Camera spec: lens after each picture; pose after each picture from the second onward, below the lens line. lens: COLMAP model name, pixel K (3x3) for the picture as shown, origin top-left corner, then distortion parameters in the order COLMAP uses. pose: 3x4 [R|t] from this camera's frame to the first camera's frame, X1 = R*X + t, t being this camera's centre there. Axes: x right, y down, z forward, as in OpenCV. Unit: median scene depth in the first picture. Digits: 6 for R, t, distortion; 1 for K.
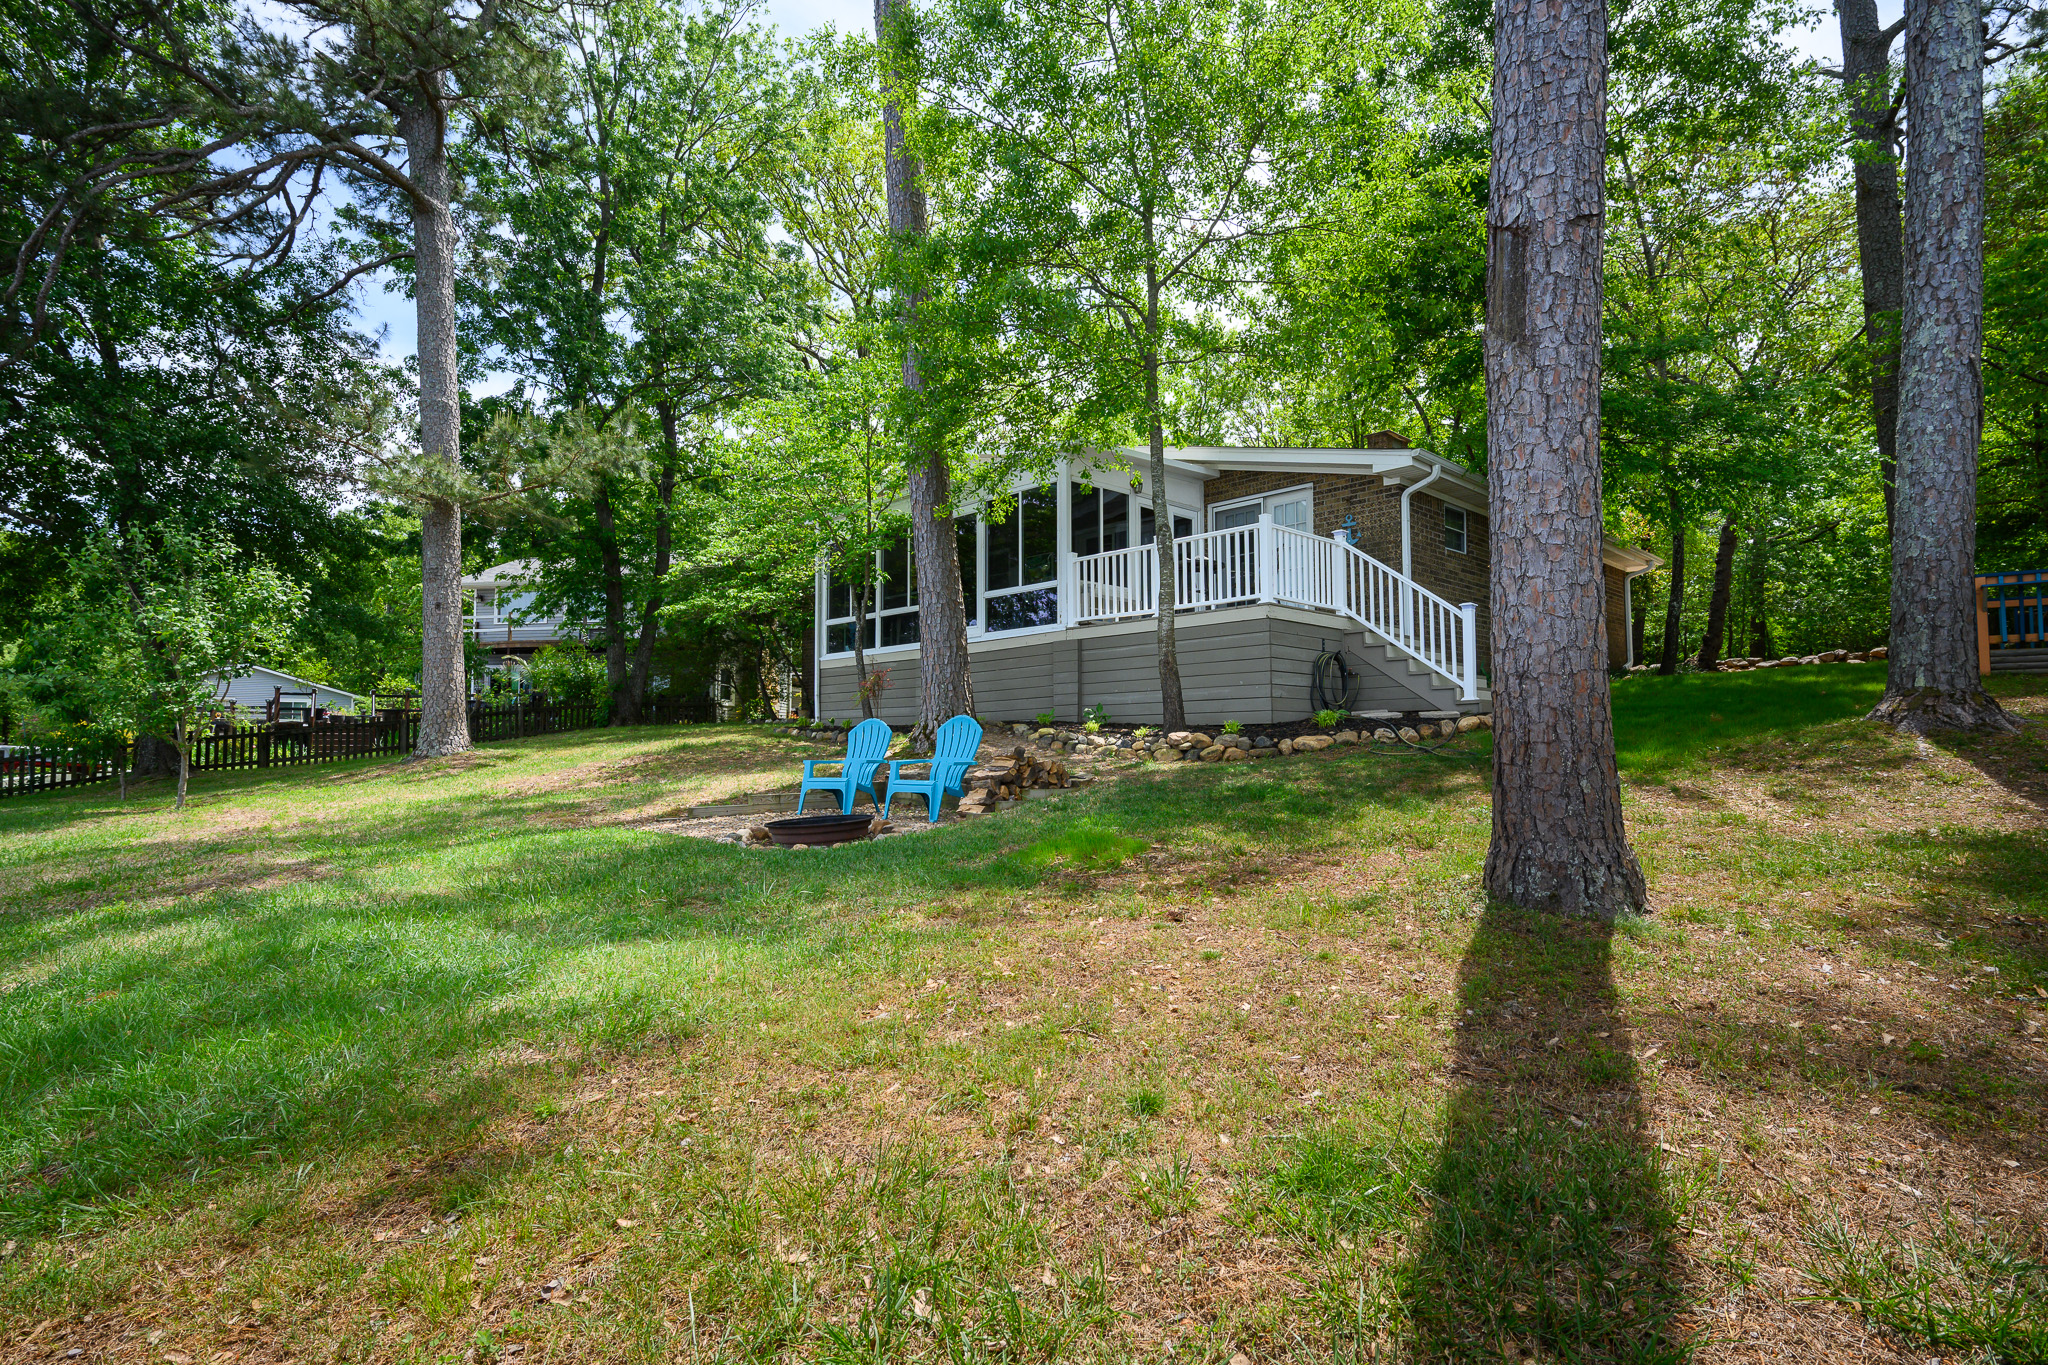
lens RADIAL K [[940.6, 0, 1024.0], [0, 940.6, 682.5], [0, 0, 1]] dist [0.000929, 0.000095]
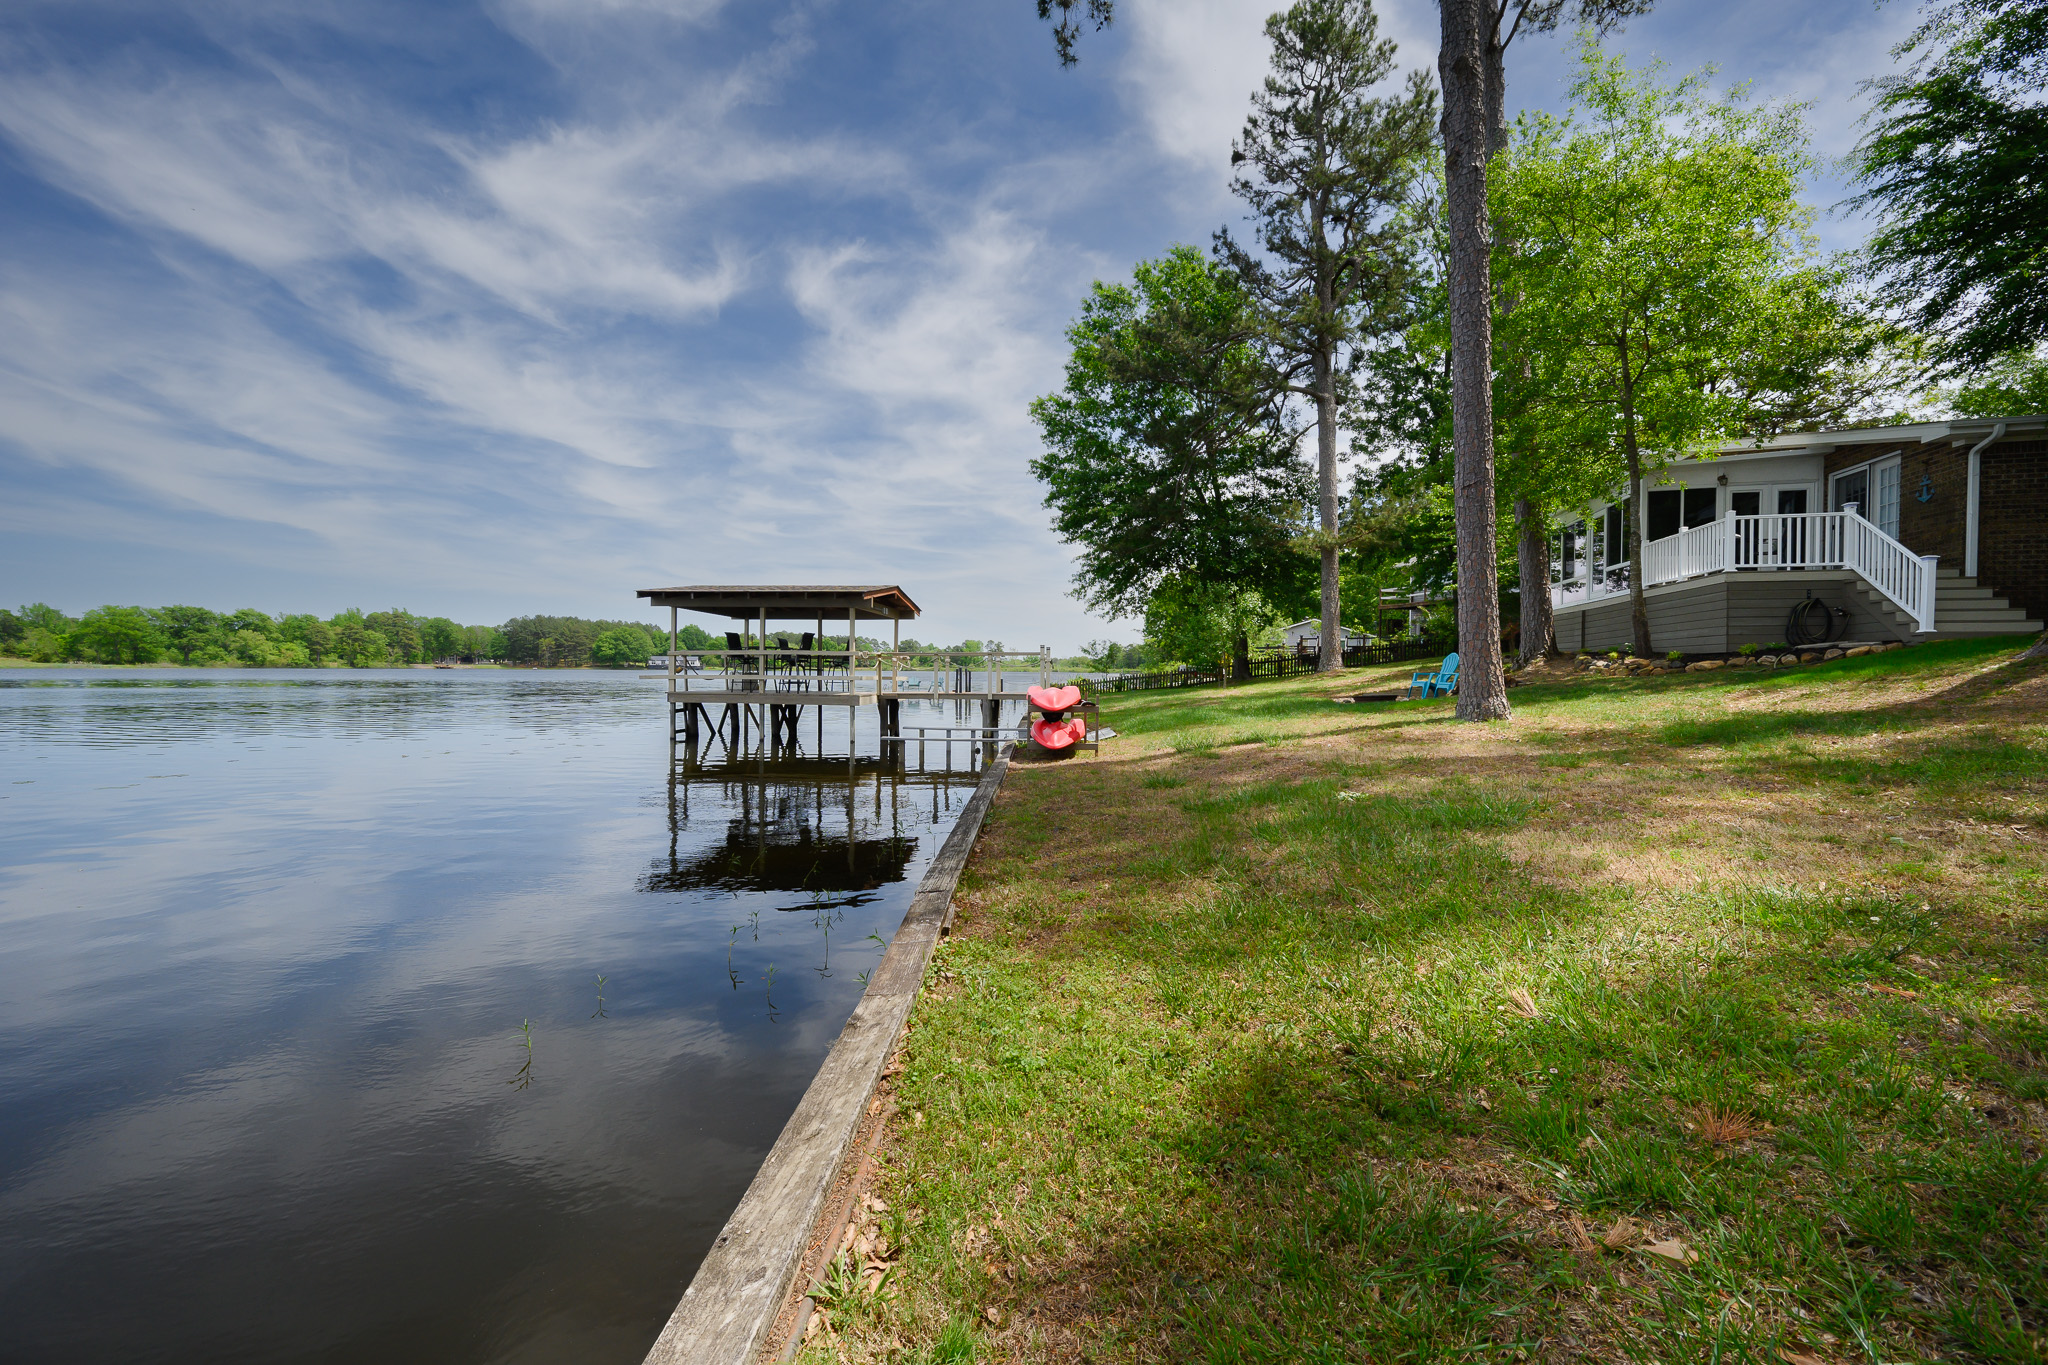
lens RADIAL K [[793.8, 0, 1024.0], [0, 793.8, 682.5], [0, 0, 1]] dist [-0.000335, -0.000010]
pose [[0.460584, 0.038664, -0.886774, 0.667636], [0.023246, 0.998183, 0.055596, -0.004242], [0.887312, -0.046220, 0.458848, -0.414594]]
